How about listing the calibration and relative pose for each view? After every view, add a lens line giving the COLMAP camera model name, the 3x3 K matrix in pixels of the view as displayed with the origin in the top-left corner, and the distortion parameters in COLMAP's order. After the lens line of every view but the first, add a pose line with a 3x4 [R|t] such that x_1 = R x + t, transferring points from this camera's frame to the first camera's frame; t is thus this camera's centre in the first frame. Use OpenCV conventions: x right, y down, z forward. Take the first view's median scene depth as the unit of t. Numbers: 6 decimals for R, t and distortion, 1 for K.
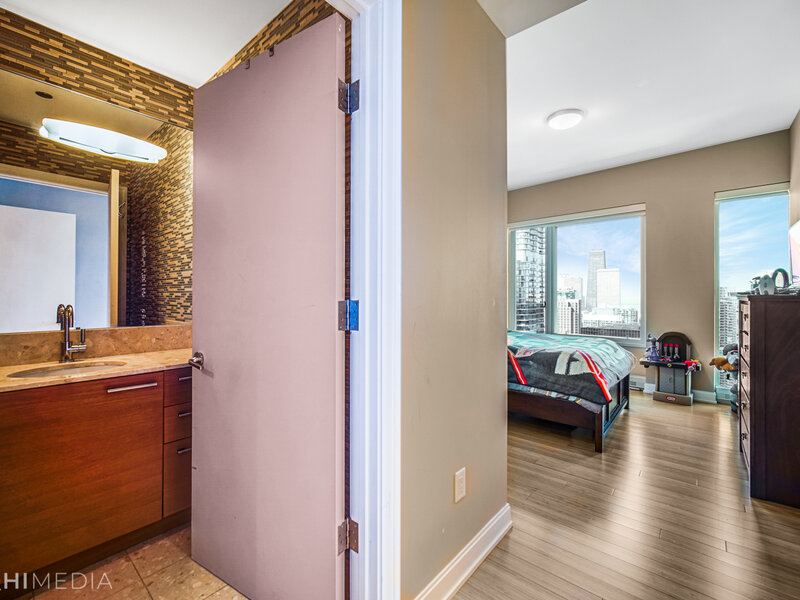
lens RADIAL K [[357.5, 0, 403.3], [0, 357.5, 297.1], [0, 0, 1]] dist [-0.001682, -0.001052]
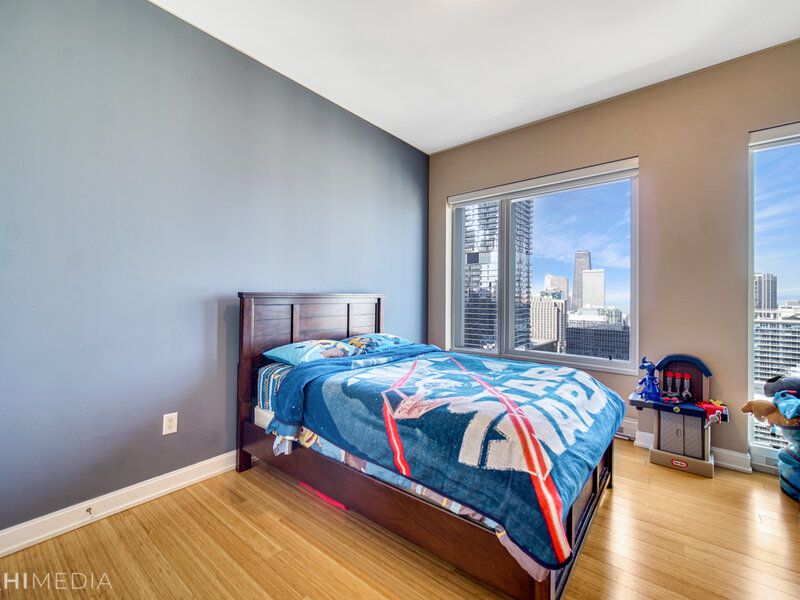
lens RADIAL K [[357.5, 0, 402.2], [0, 357.5, 296.2], [0, 0, 1]] dist [-0.001682, -0.001052]
pose [[0.999557, 0.004223, 0.029456, 0.242158], [-0.004175, 0.999990, -0.001679, -0.003161], [-0.029463, 0.001555, 0.999565, 0.383012]]
